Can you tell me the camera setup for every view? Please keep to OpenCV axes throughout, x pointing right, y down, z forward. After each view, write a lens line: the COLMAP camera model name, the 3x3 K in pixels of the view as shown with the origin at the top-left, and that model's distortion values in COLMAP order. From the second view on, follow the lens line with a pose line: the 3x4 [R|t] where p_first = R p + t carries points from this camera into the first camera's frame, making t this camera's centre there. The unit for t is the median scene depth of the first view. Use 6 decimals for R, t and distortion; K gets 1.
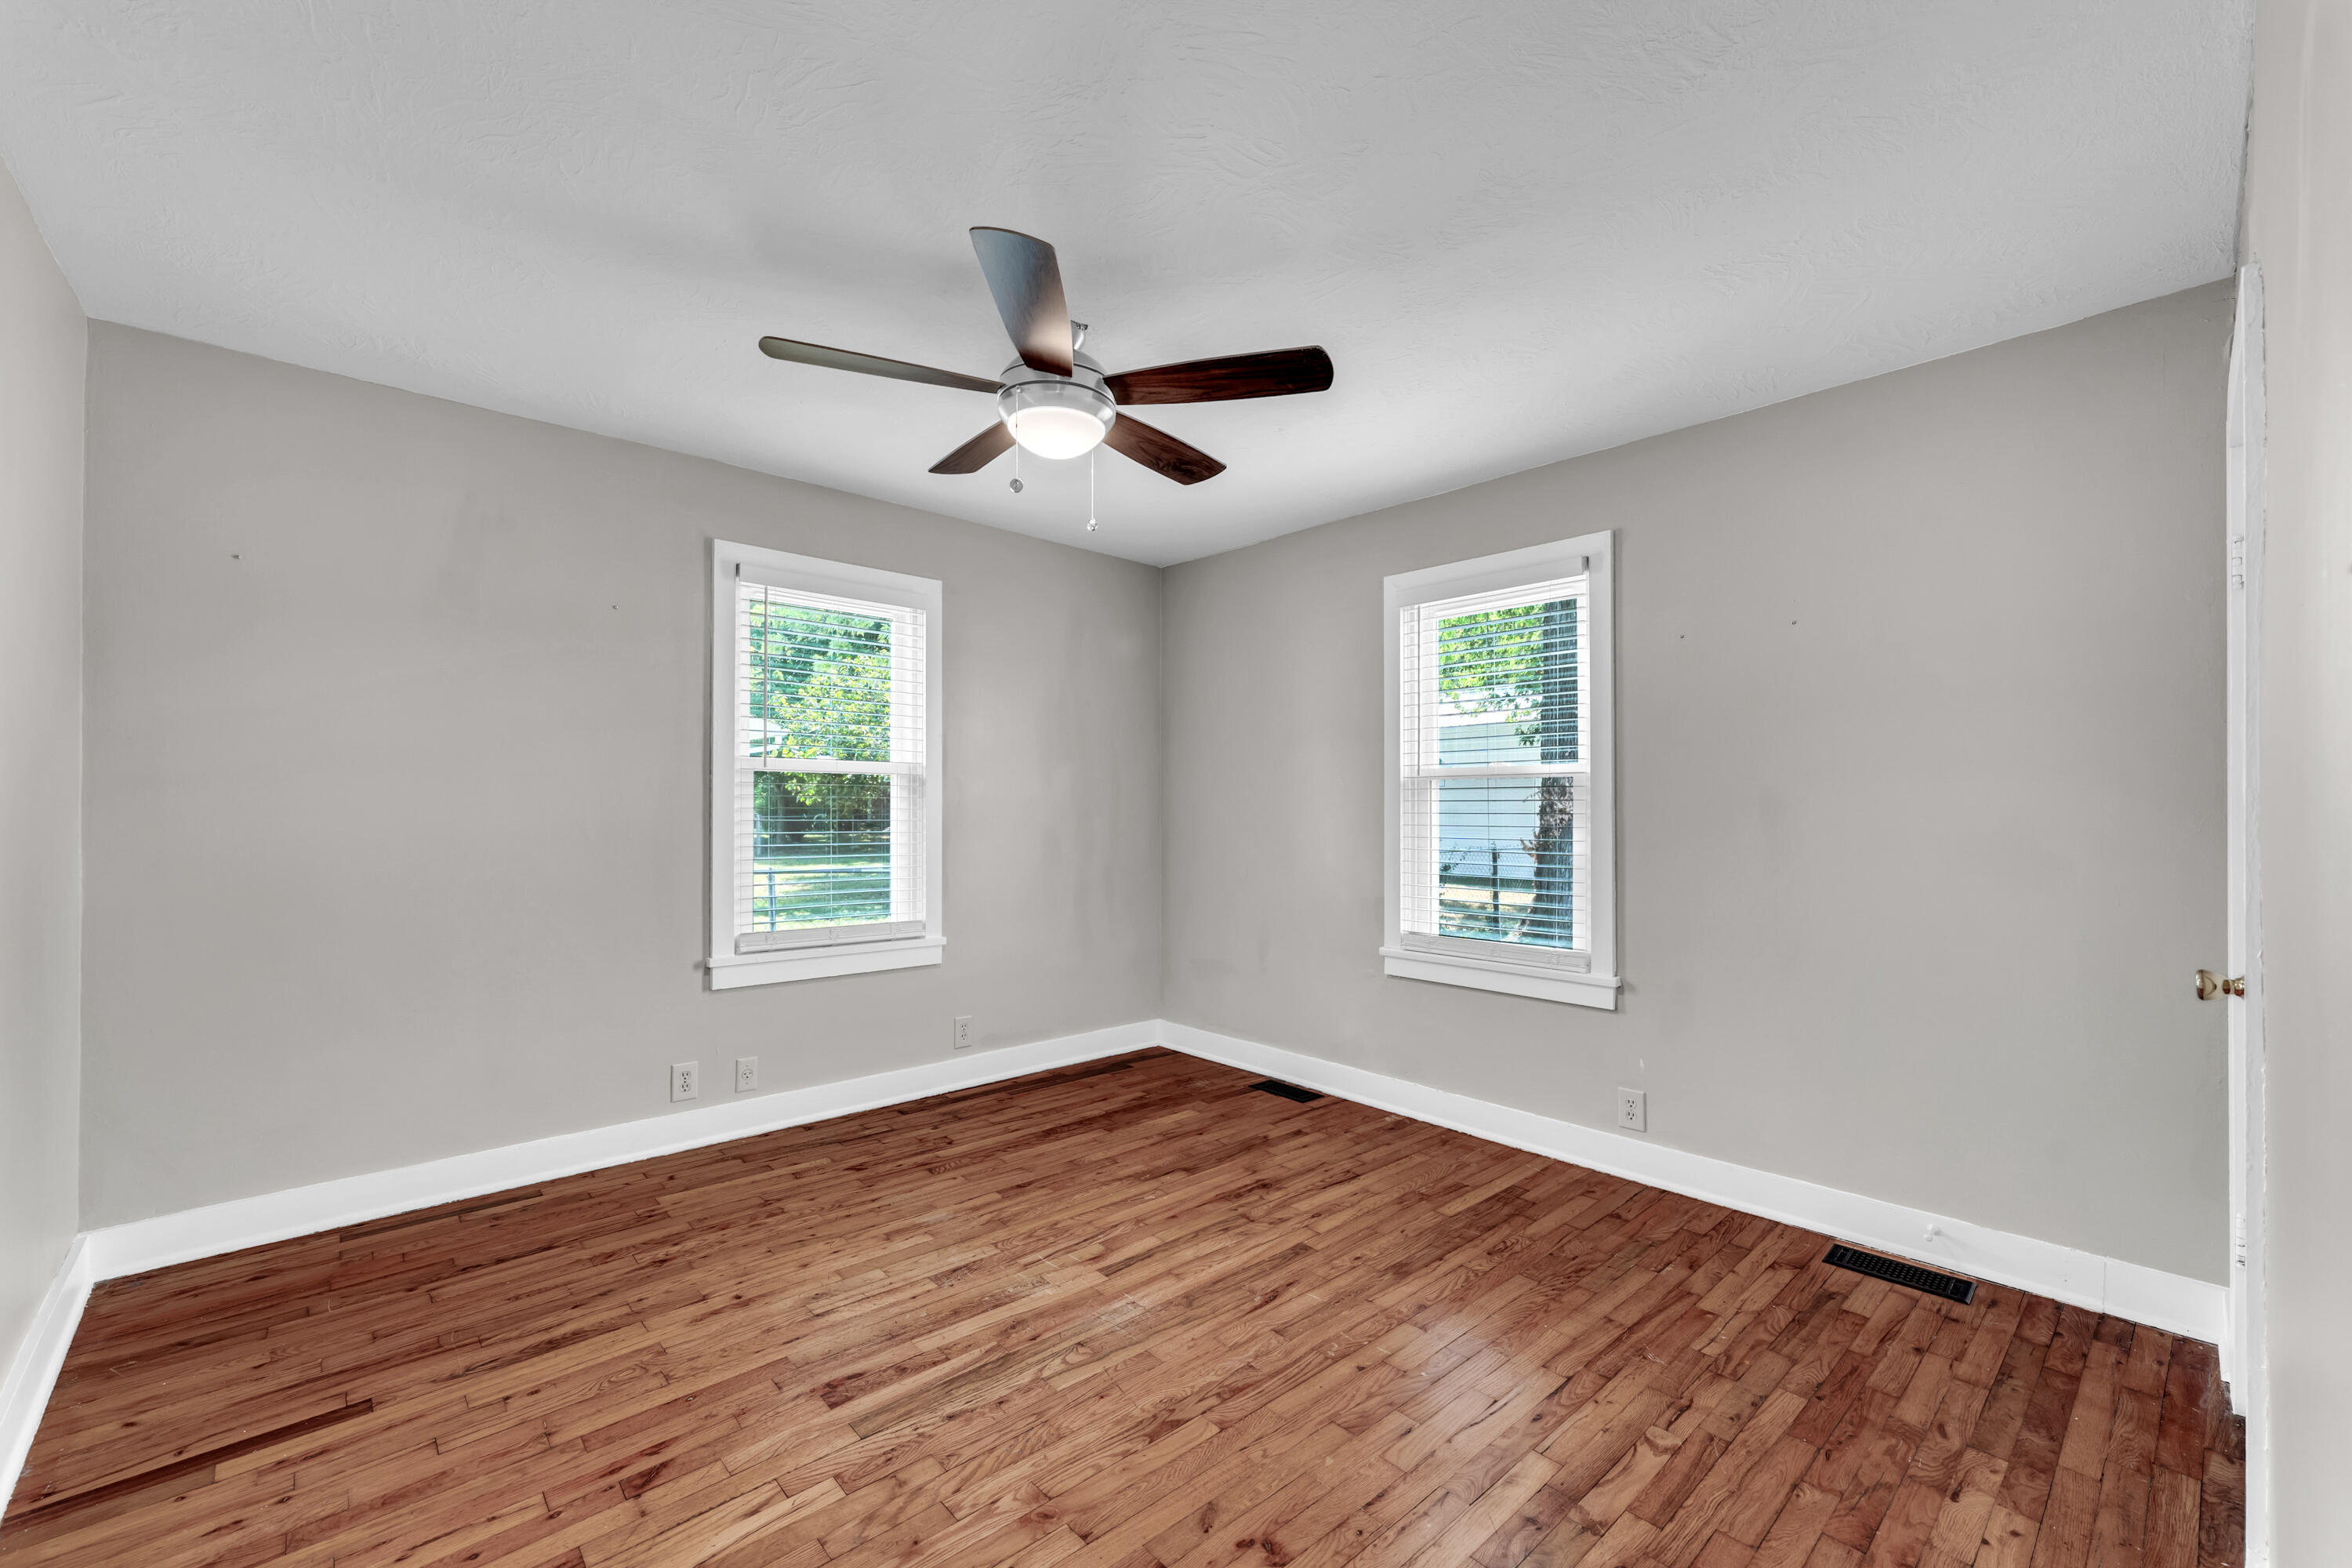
lens RADIAL K [[974.7, 0, 1172.6], [0, 974.7, 793.7], [0, 0, 1]] dist [0.000341, 0.000024]
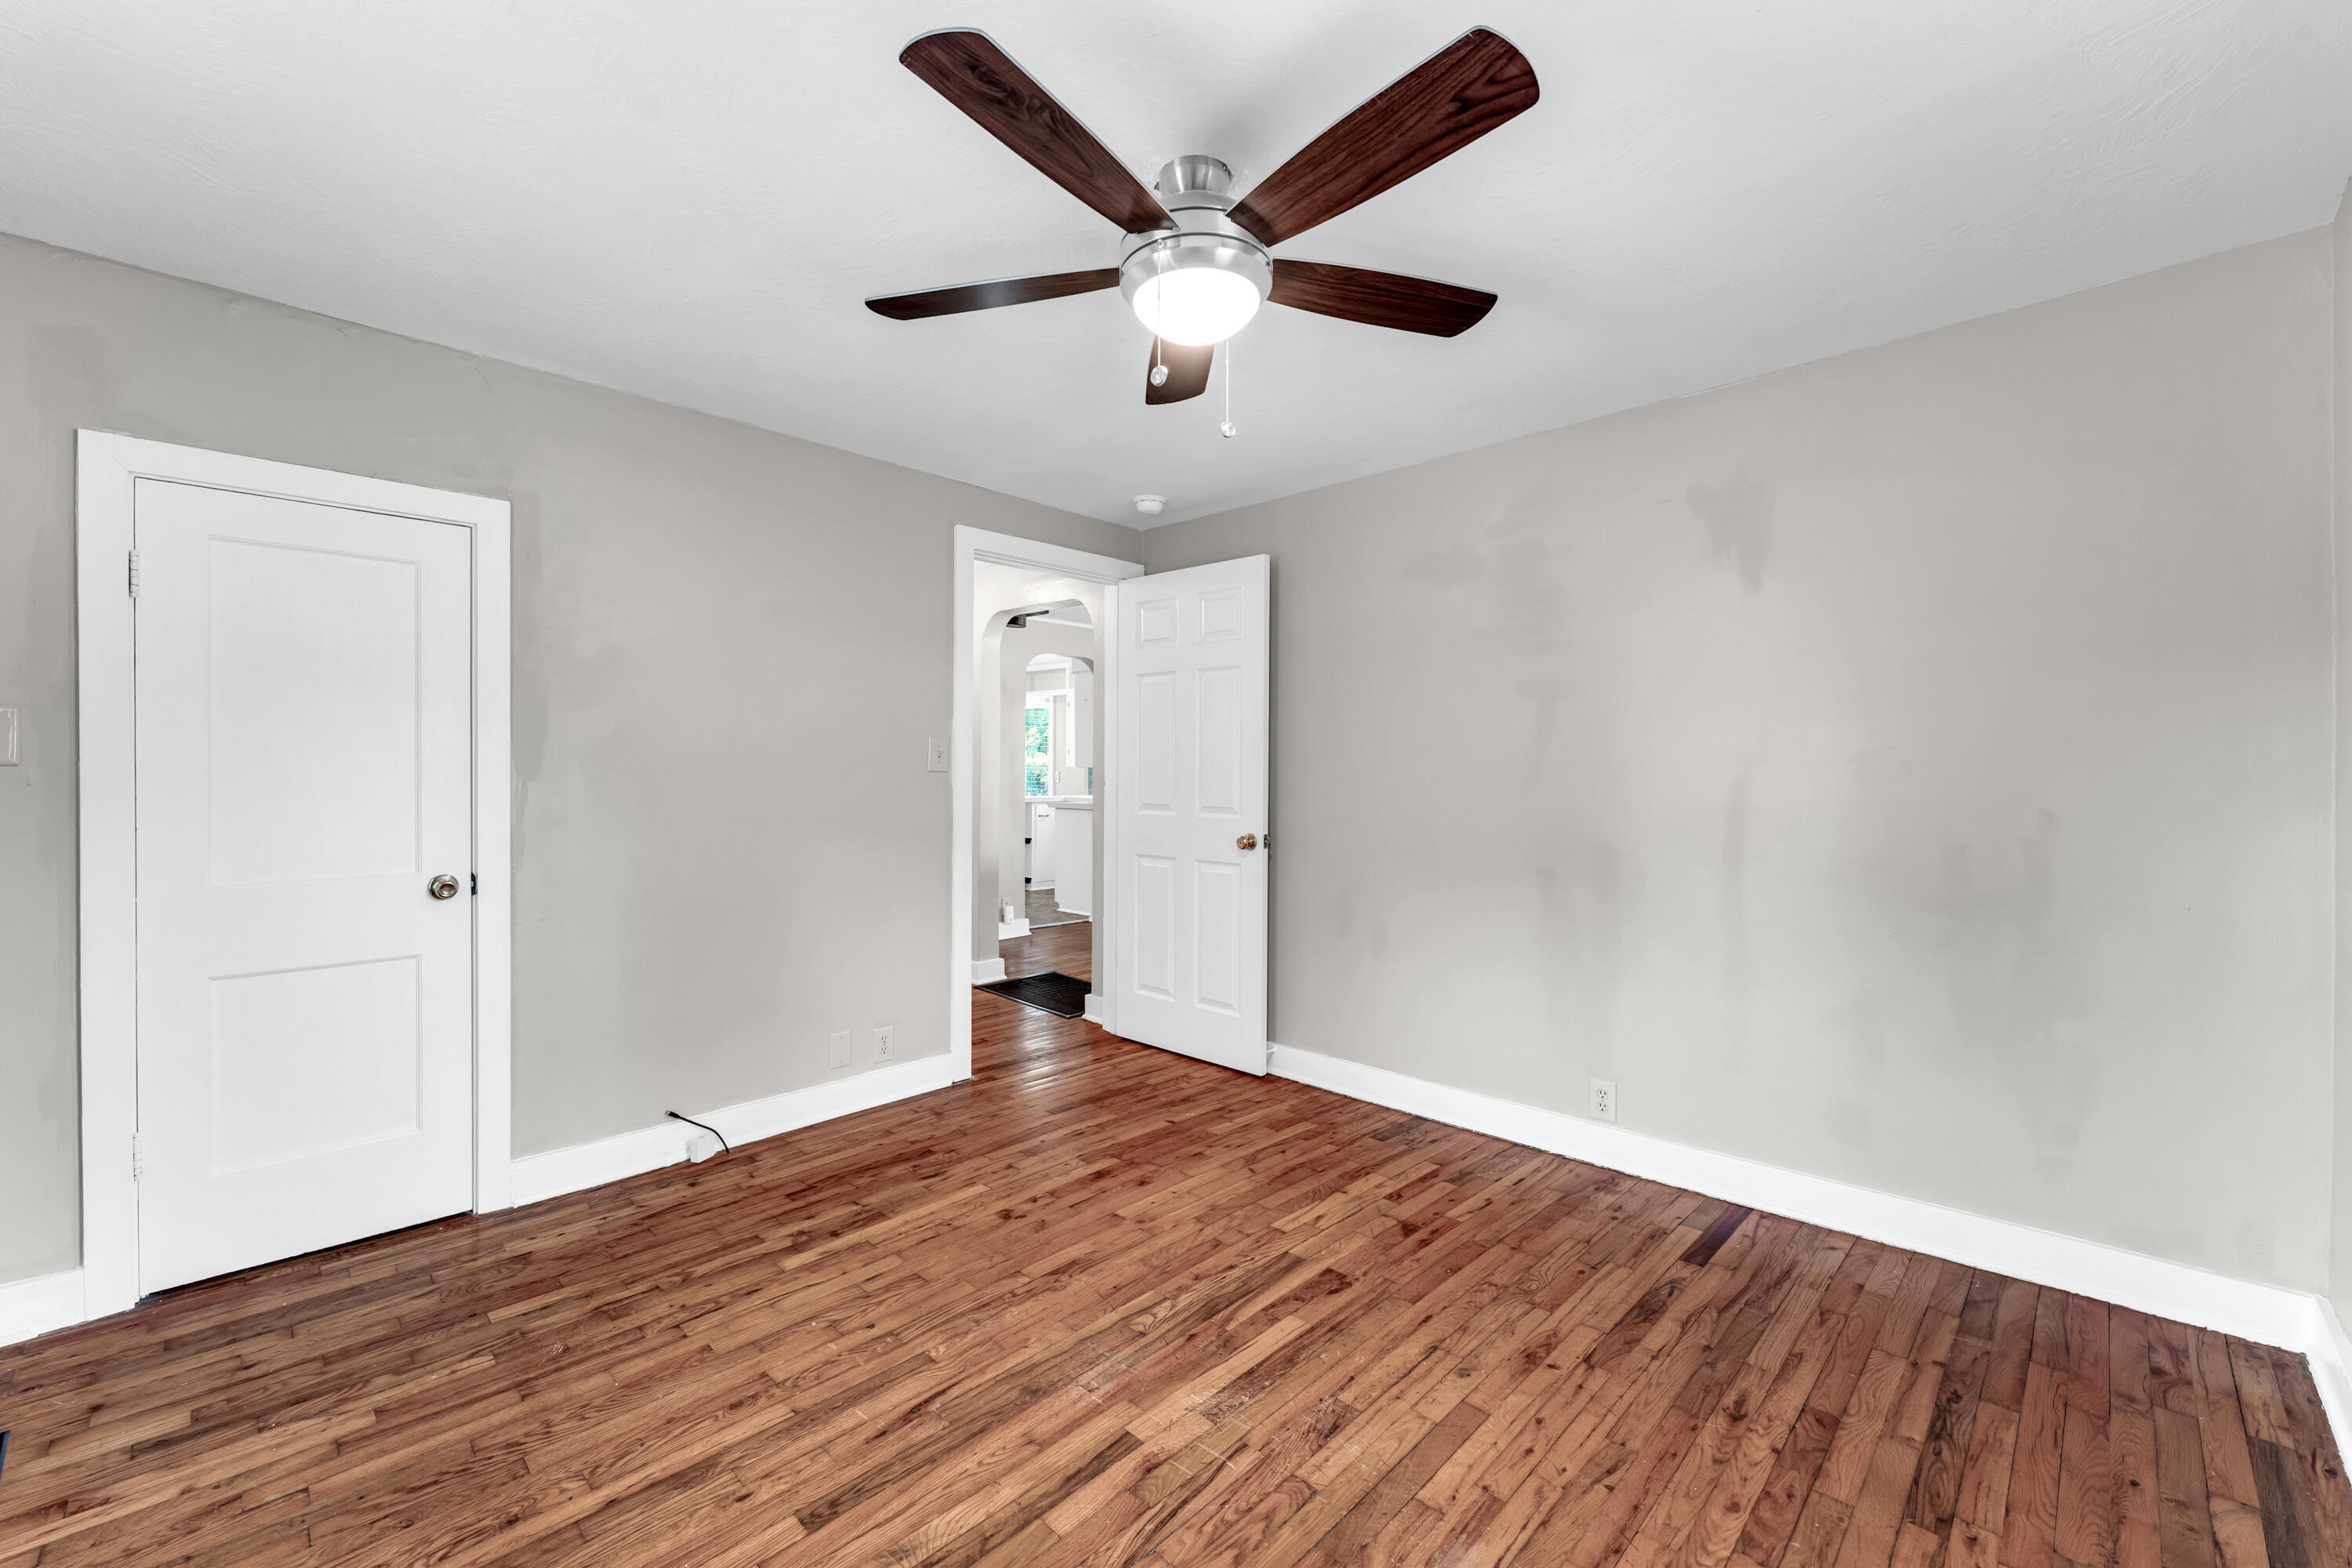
lens RADIAL K [[974.7, 0, 1181.6], [0, 974.7, 774.9], [0, 0, 1]] dist [0.000341, 0.000024]
pose [[-0.997634, -0.005467, -0.068526, -0.063109], [-0.005029, 0.999966, -0.006573, 0.002389], [0.068559, -0.006212, -0.997628, 2.000887]]
